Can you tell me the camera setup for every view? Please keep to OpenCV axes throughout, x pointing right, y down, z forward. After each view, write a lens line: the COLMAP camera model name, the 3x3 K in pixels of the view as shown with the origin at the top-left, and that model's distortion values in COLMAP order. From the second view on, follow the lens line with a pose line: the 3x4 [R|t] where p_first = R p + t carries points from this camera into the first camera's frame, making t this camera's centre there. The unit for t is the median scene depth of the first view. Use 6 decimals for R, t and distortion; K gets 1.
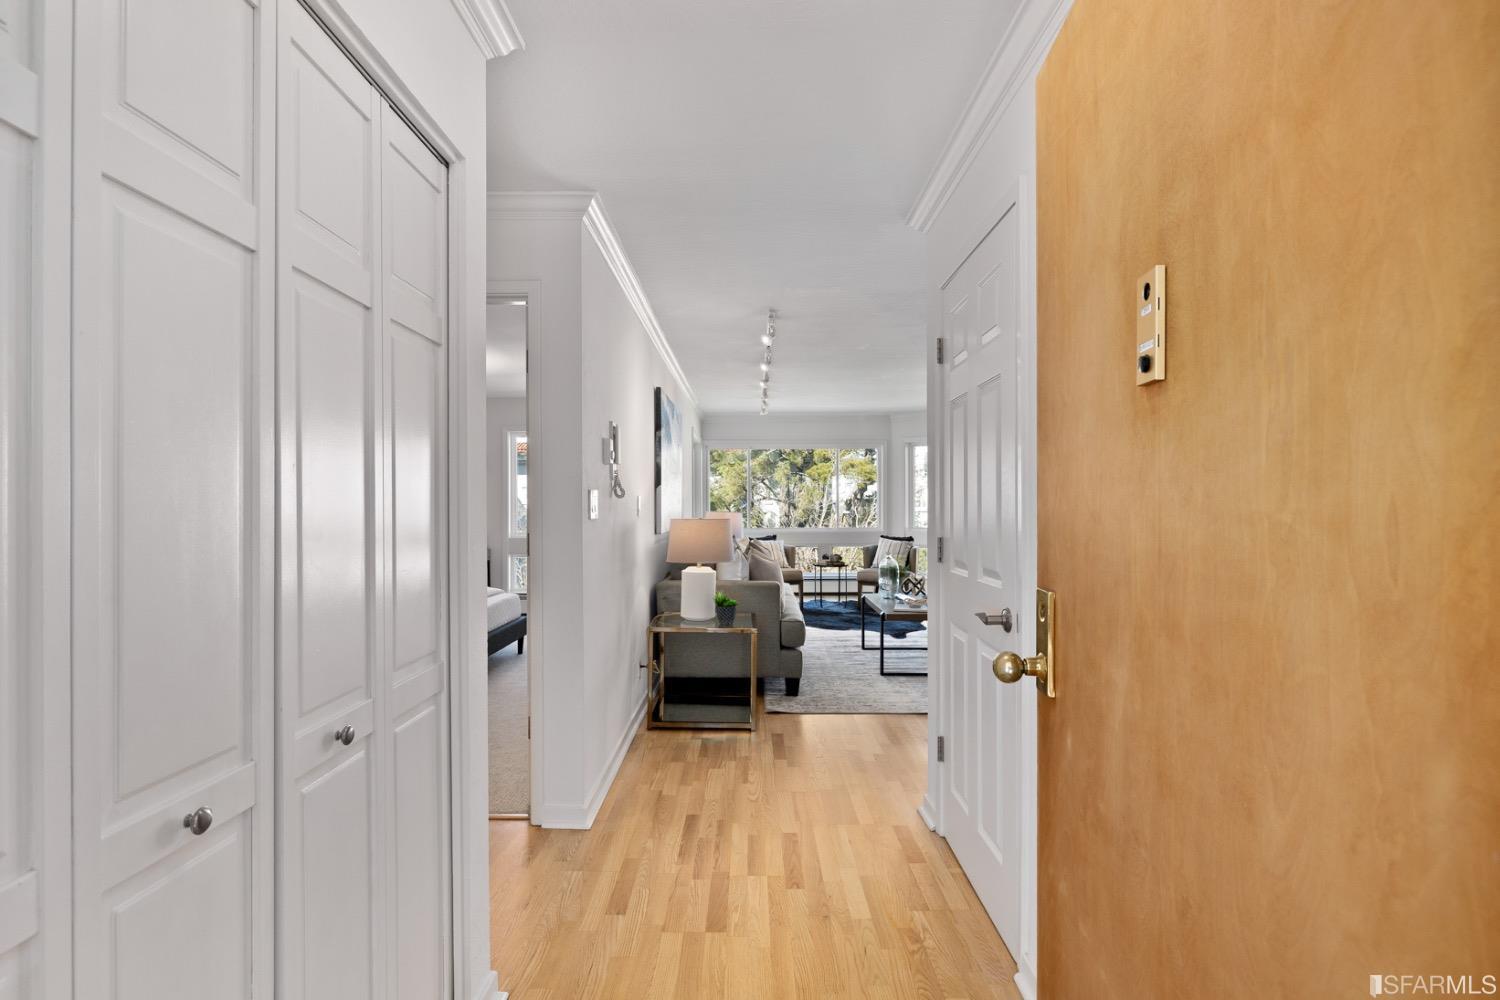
lens RADIAL K [[714.3, 0, 748.8], [0, 714.3, 502.0], [0, 0, 1]] dist [0.000038, 0.000054]
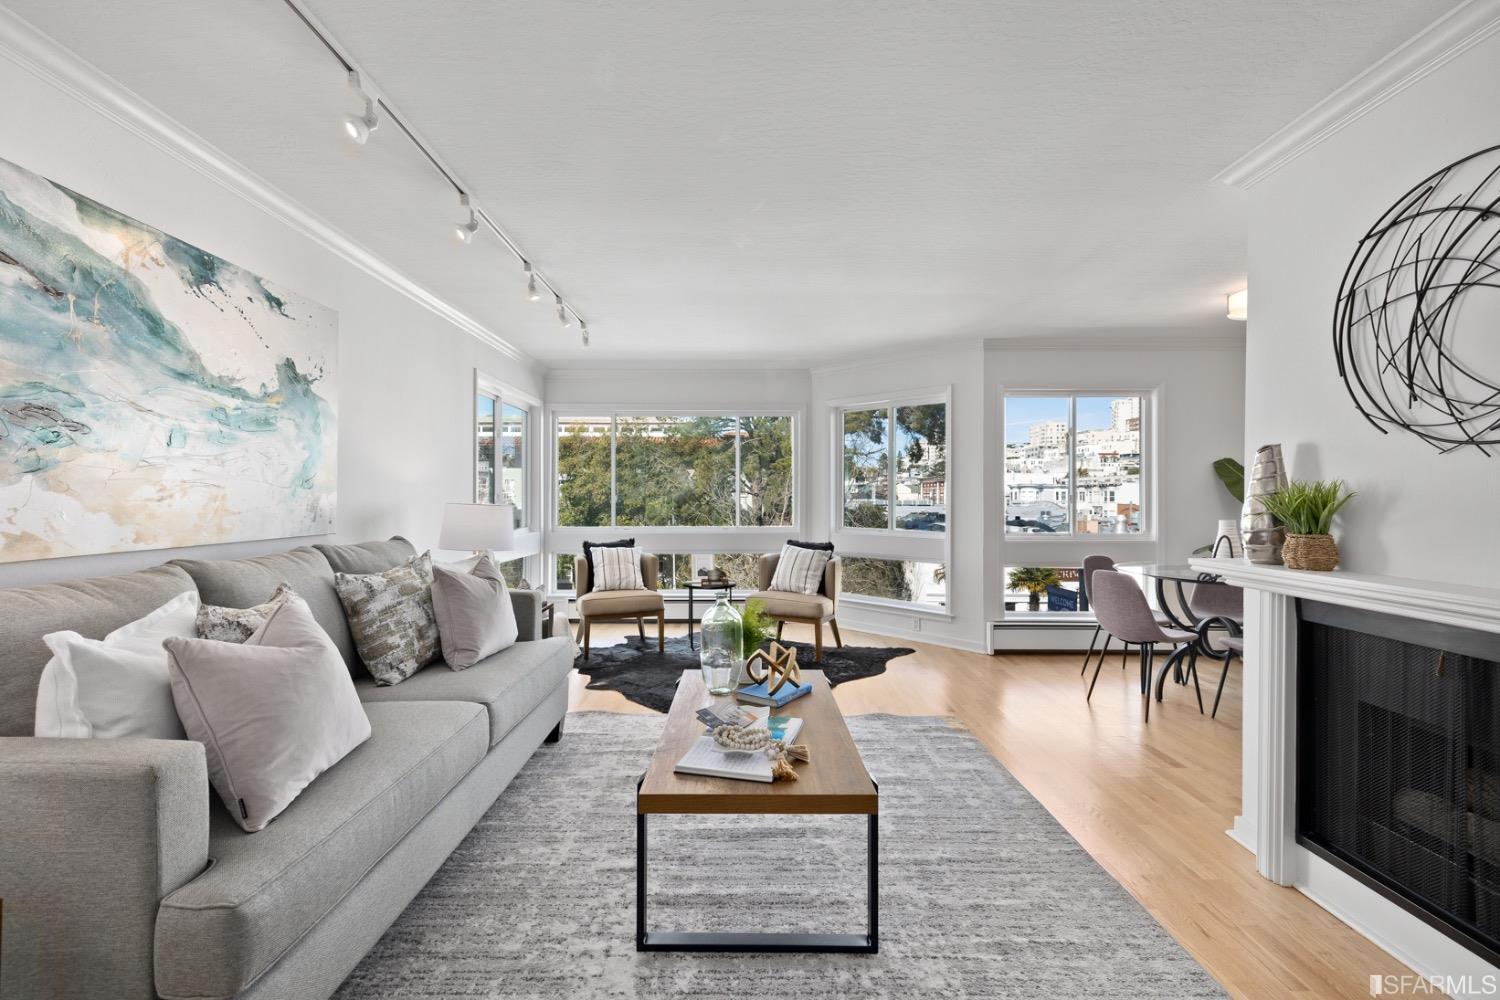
lens RADIAL K [[645.0, 0, 745.6], [0, 645.0, 497.3], [0, 0, 1]] dist [0.001555, 0.000074]
pose [[0.999929, 0.001882, 0.011725, 0.124461], [-0.001917, 0.999994, 0.002921, 0.003755], [-0.011720, -0.002944, 0.999927, 0.352032]]
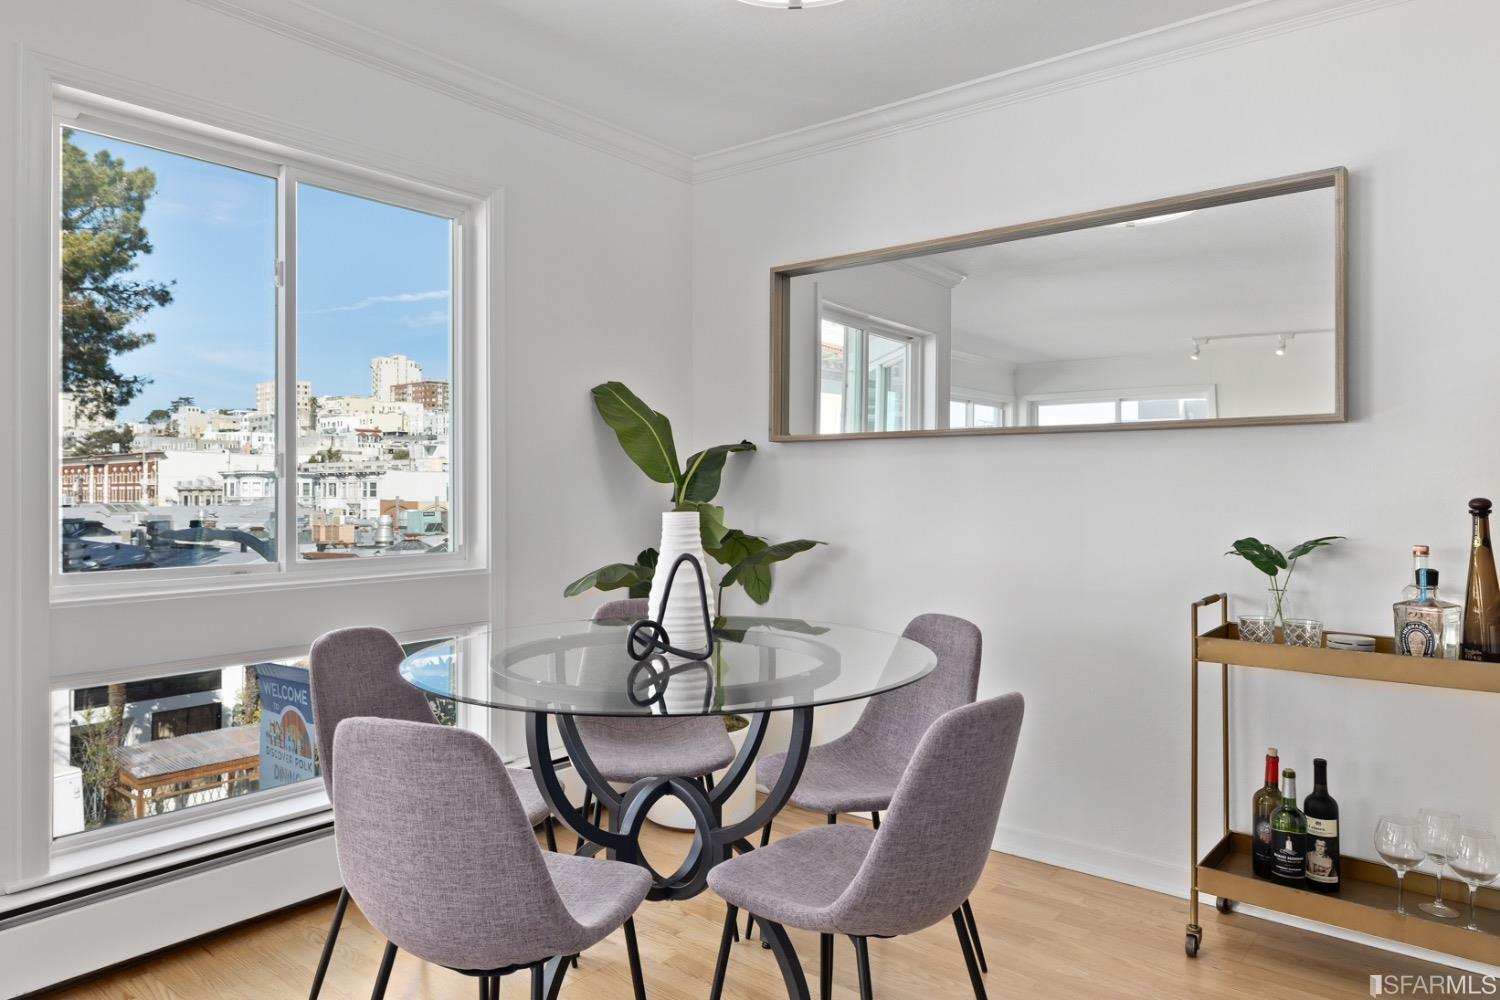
lens RADIAL K [[964.8, 0, 744.0], [0, 964.8, 479.2], [0, 0, 1]] dist [-0.001471, -0.000570]
pose [[0.625334, 0.007164, 0.780324, 0.262415], [0.001262, 0.999947, -0.010192, 0.013205], [-0.780356, 0.007358, 0.625292, 0.596054]]
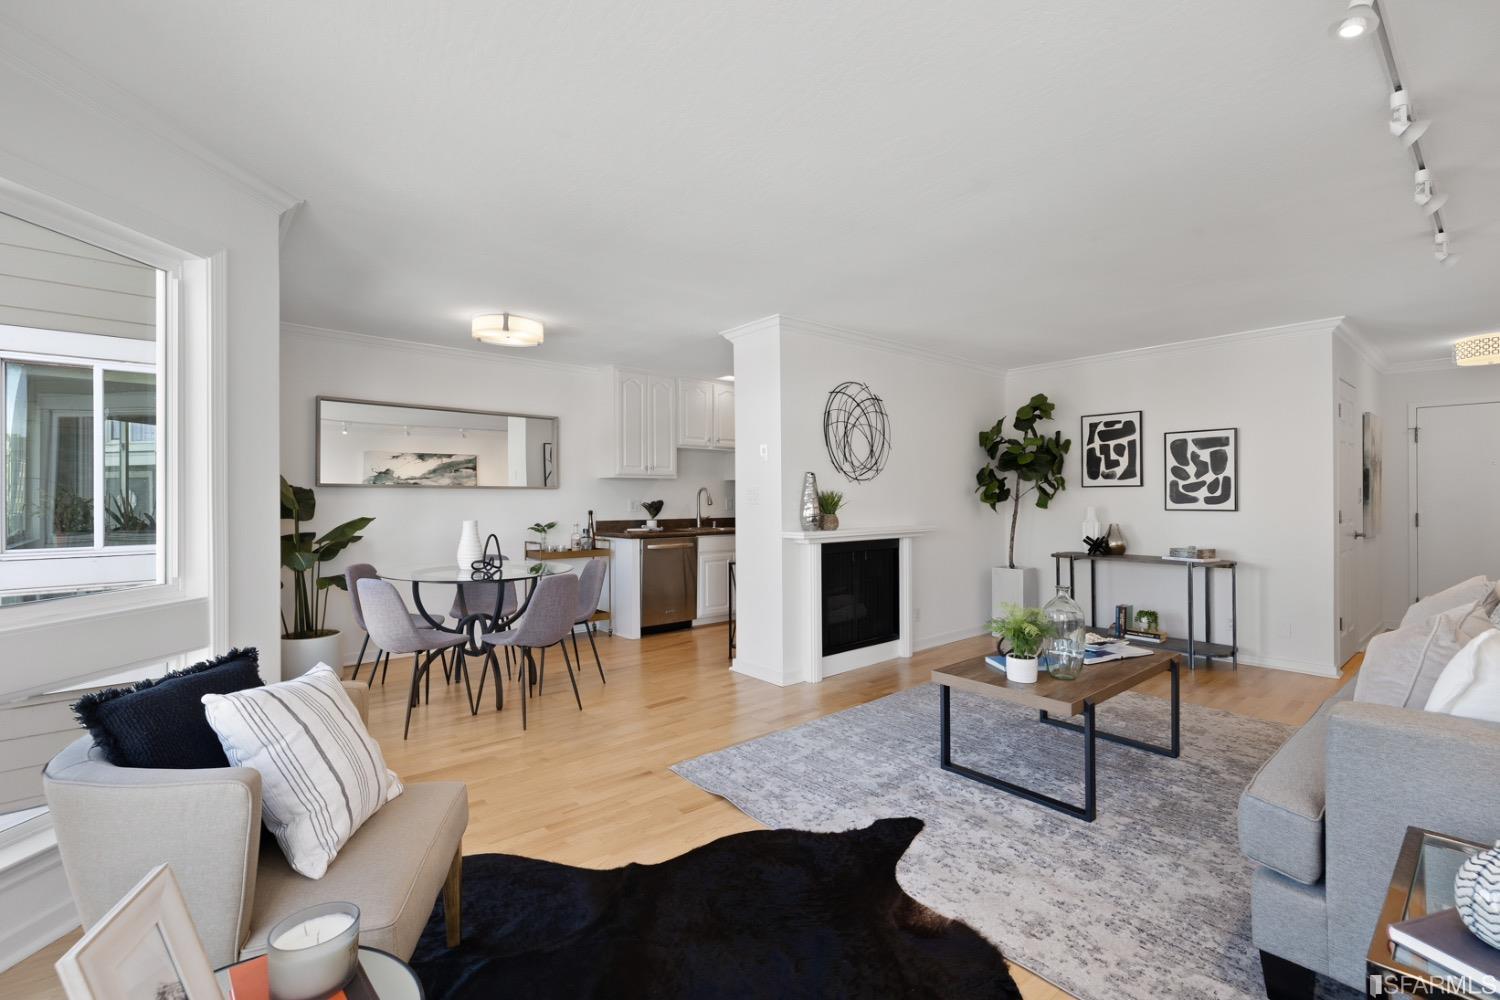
lens RADIAL K [[648.1, 0, 734.5], [0, 648.1, 492.9], [0, 0, 1]] dist [0.012162, -0.000021]
pose [[-0.645069, 0.006191, 0.764099, -0.000578], [0.000901, 0.999973, -0.007342, 0.003996], [-0.764123, -0.004047, -0.645057, 0.880024]]
